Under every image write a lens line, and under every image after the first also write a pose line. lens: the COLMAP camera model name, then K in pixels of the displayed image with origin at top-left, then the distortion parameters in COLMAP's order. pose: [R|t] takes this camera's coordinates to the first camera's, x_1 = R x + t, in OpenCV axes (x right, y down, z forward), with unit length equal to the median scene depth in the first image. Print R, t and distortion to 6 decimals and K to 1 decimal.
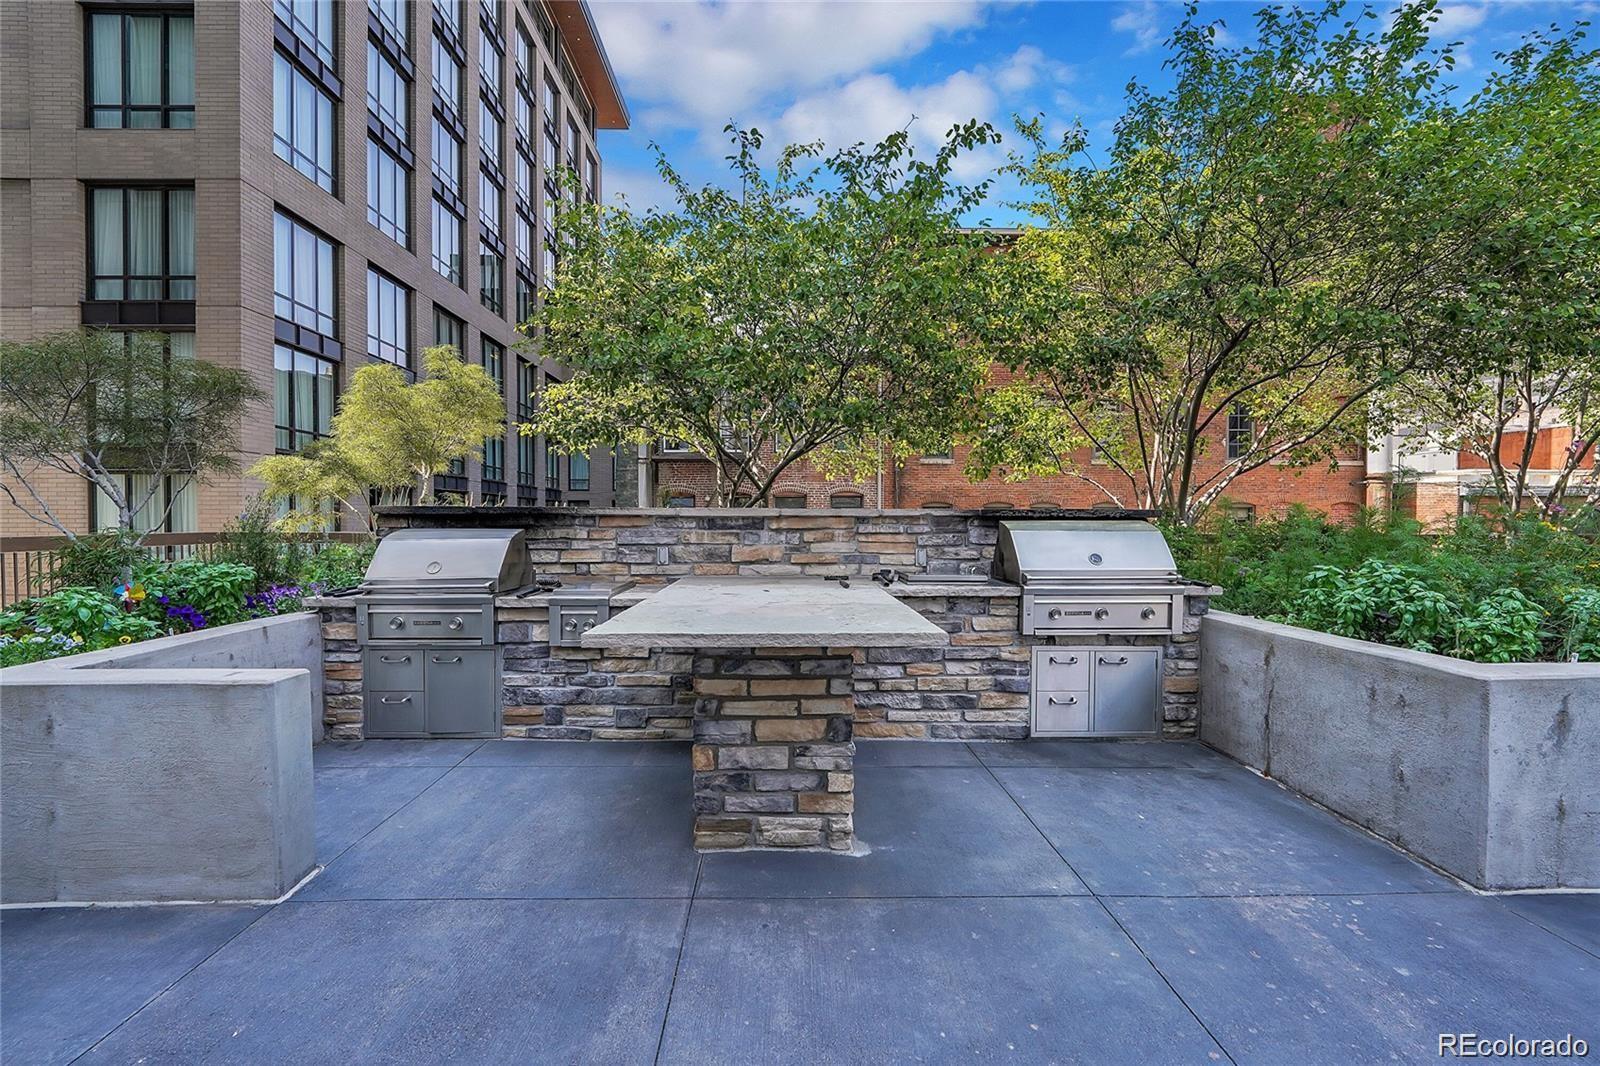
lens RADIAL K [[685.9, 0, 800.0], [0, 685.9, 533.0], [0, 0, 1]] dist [-0.001623, 0.000037]
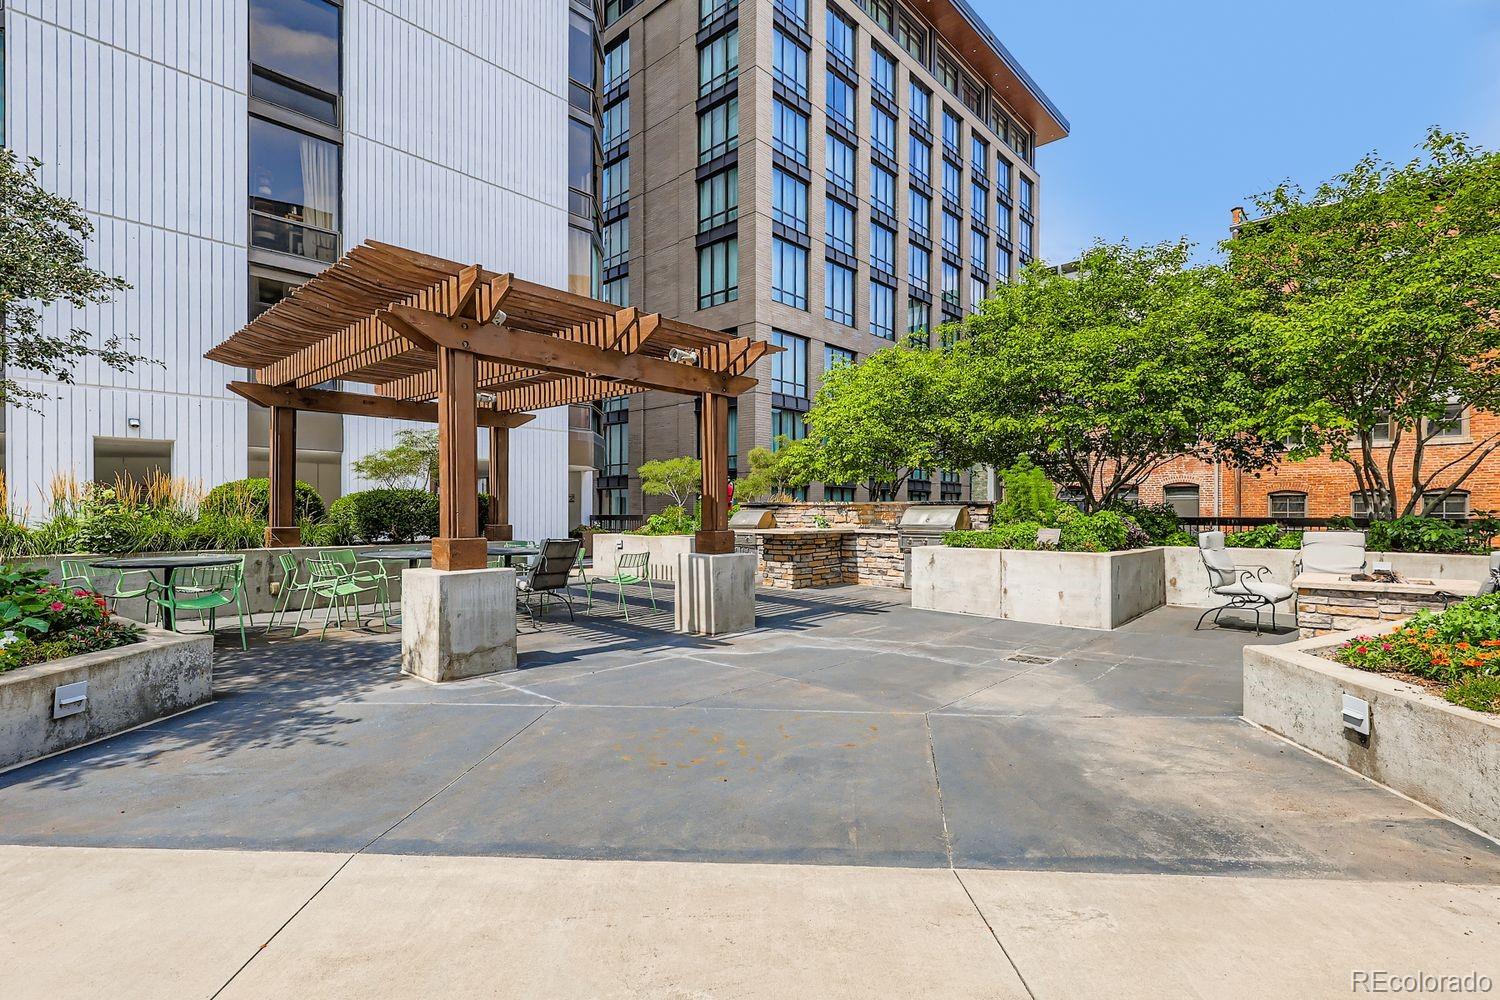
lens RADIAL K [[712.6, 0, 748.6], [0, 712.6, 517.2], [0, 0, 1]] dist [-0.000563, -0.000006]
pose [[0.725689, 0.003068, -0.688016, 0.408528], [-0.011198, 0.999910, -0.007352, 0.011676], [0.687931, 0.013040, 0.725659, -0.326115]]
